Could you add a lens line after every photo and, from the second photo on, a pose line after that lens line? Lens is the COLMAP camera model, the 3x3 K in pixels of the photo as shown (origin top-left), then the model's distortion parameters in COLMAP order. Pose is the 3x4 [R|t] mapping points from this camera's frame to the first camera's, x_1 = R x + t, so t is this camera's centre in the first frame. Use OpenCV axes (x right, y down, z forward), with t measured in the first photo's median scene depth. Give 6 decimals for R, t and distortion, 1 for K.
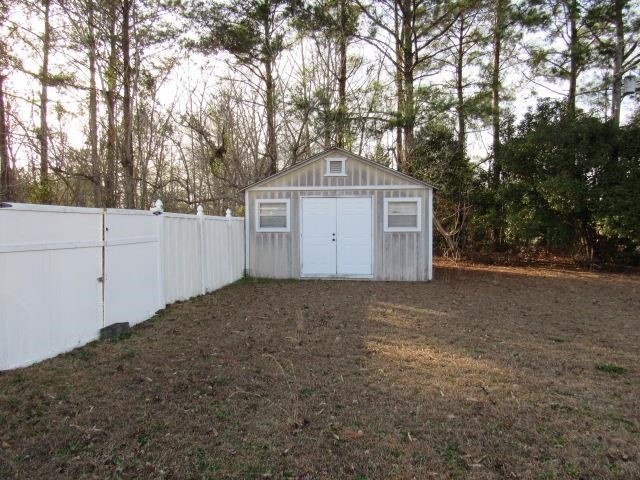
lens RADIAL K [[460.2, 0, 320.0], [0, 460.2, 240.0], [0, 0, 1]] dist [-0.024454, 0.001329]
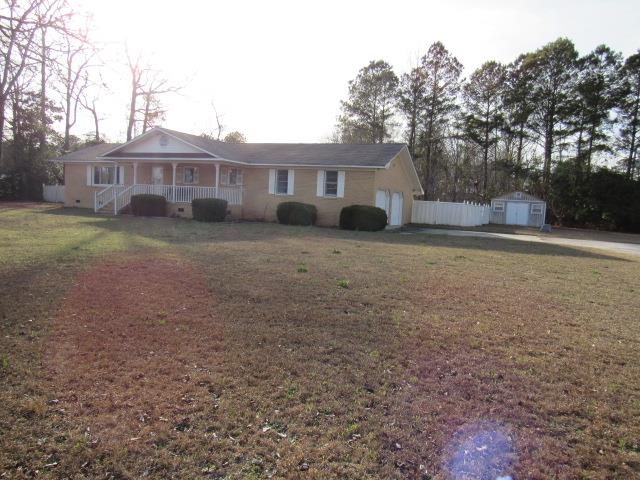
lens RADIAL K [[460.2, 0, 320.0], [0, 460.2, 240.0], [0, 0, 1]] dist [-0.024454, 0.001329]
pose [[0.947290, 0.079724, -0.310300, -0.299437], [-0.069616, 0.996624, 0.043533, 0.149117], [0.312722, -0.019636, 0.949642, -2.921778]]
